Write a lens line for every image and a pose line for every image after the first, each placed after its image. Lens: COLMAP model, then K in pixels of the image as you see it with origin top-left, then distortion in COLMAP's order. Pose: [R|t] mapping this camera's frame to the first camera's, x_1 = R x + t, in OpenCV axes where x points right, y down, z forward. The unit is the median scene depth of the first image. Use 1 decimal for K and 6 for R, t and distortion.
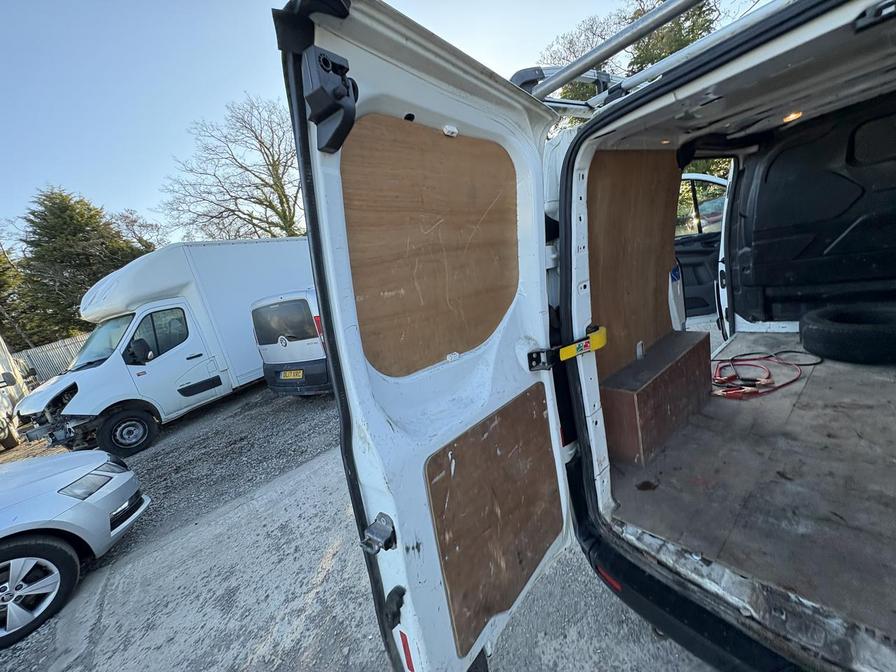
lens RADIAL K [[354.8, 0, 445.2], [0, 354.8, 336.1], [0, 0, 1]] dist [0.002495, 0.000069]
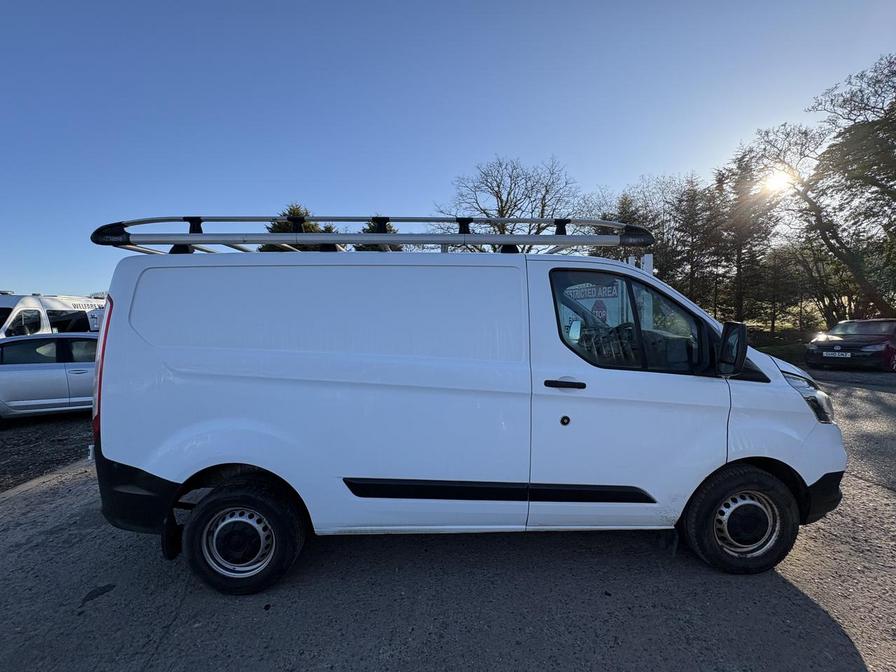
lens RADIAL K [[356.4, 0, 448.0], [0, 356.4, 336.0], [0, 0, 1]] dist [-0.000762, -0.000087]
pose [[0.783455, 0.253369, -0.567453, 0.173390], [-0.300250, 0.953793, 0.011329, -0.032924], [0.544103, 0.161502, 0.823328, -0.027564]]
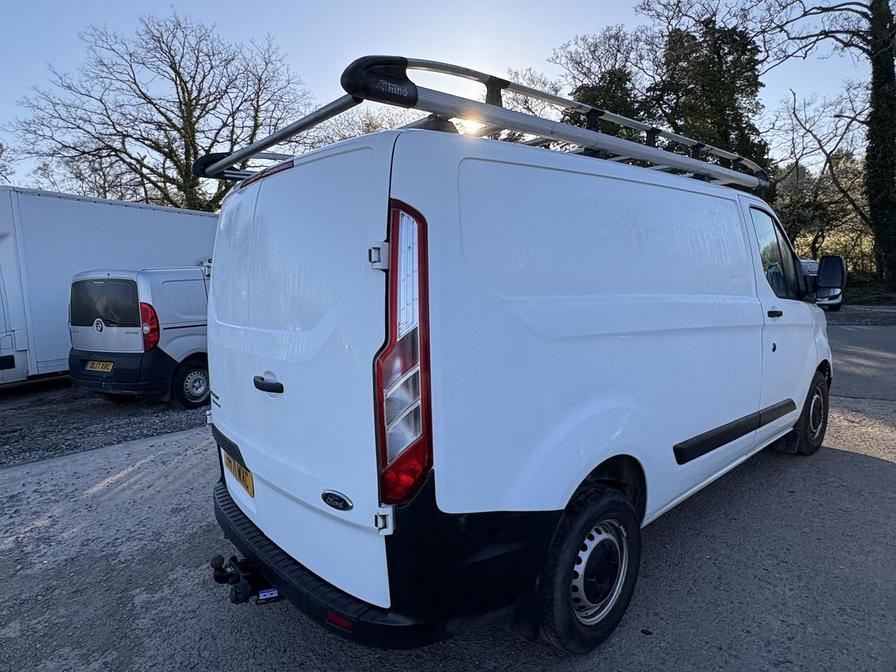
lens RADIAL K [[519.0, 0, 449.2], [0, 519.0, 329.6], [0, 0, 1]] dist [0.002592, -0.001581]
pose [[0.979538, 0.188849, 0.069575, 0.060495], [-0.179712, 0.976367, -0.120043, 0.005416], [-0.090600, 0.105083, 0.990328, -0.064770]]
